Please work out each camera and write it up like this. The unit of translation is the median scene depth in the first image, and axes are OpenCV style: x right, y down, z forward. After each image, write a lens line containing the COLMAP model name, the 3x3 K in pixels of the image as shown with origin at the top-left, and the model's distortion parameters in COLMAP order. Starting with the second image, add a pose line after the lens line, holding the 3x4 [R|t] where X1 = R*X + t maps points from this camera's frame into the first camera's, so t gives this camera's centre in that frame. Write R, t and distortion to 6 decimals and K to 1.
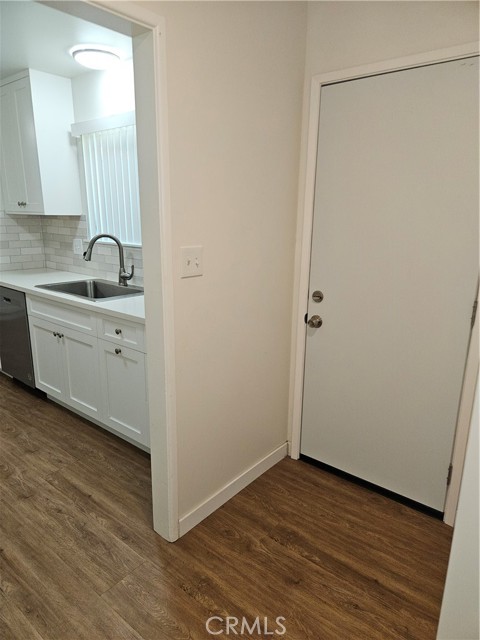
lens RADIAL K [[426.4, 0, 234.9], [0, 426.4, 325.8], [0, 0, 1]] dist [0.067354, -0.054049]
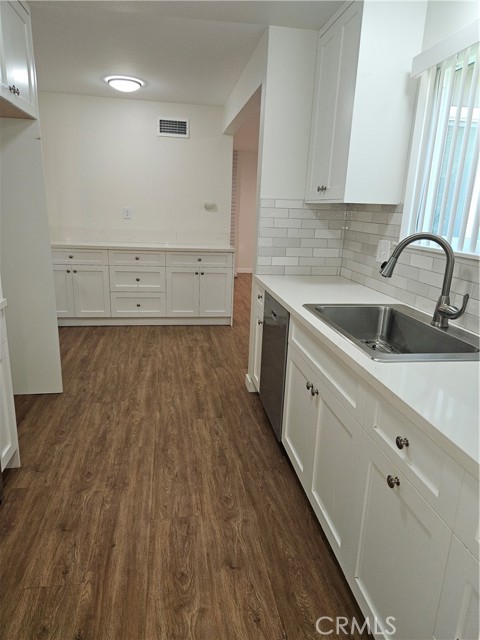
lens RADIAL K [[426.4, 0, 240.1], [0, 426.4, 322.8], [0, 0, 1]] dist [0.067354, -0.054049]
pose [[0.755927, 0.186118, -0.627642, -0.105129], [-0.194388, 0.979309, 0.056279, -0.079357], [0.625130, 0.079463, 0.776465, 0.398933]]
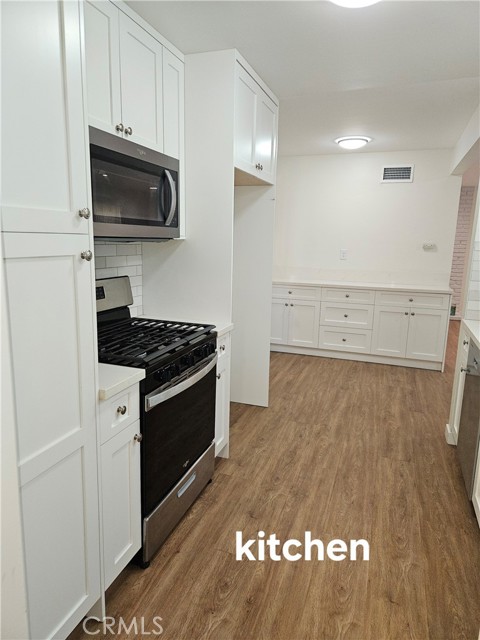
lens RADIAL K [[426.4, 0, 236.7], [0, 426.4, 317.5], [0, 0, 1]] dist [0.067354, -0.054049]
pose [[0.337847, 0.169015, -0.925901, -0.011004], [-0.259249, 0.962401, 0.081082, -0.091091], [0.904792, 0.212646, 0.368961, 0.375466]]
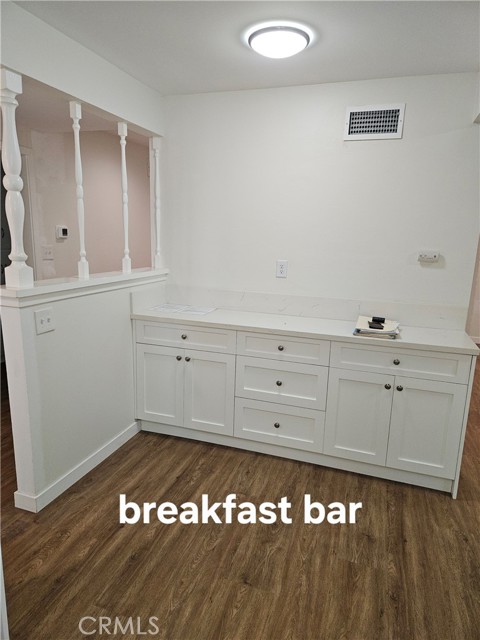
lens RADIAL K [[426.4, 0, 235.6], [0, 426.4, 324.0], [0, 0, 1]] dist [0.067354, -0.054049]
pose [[0.360291, 0.194086, -0.912426, -0.596944], [-0.262534, 0.959678, 0.100470, -0.250301], [0.895135, 0.203344, 0.396718, 0.868307]]
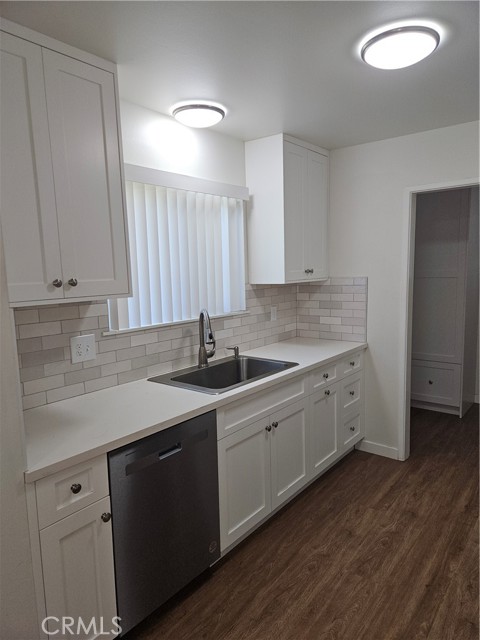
lens RADIAL K [[426.4, 0, 241.8], [0, 426.4, 321.1], [0, 0, 1]] dist [0.067354, -0.054049]
pose [[-0.024725, -0.140040, 0.989837, -1.083900], [0.278392, 0.950008, 0.141359, -0.277661], [-0.960149, 0.279058, 0.015497, 0.886886]]
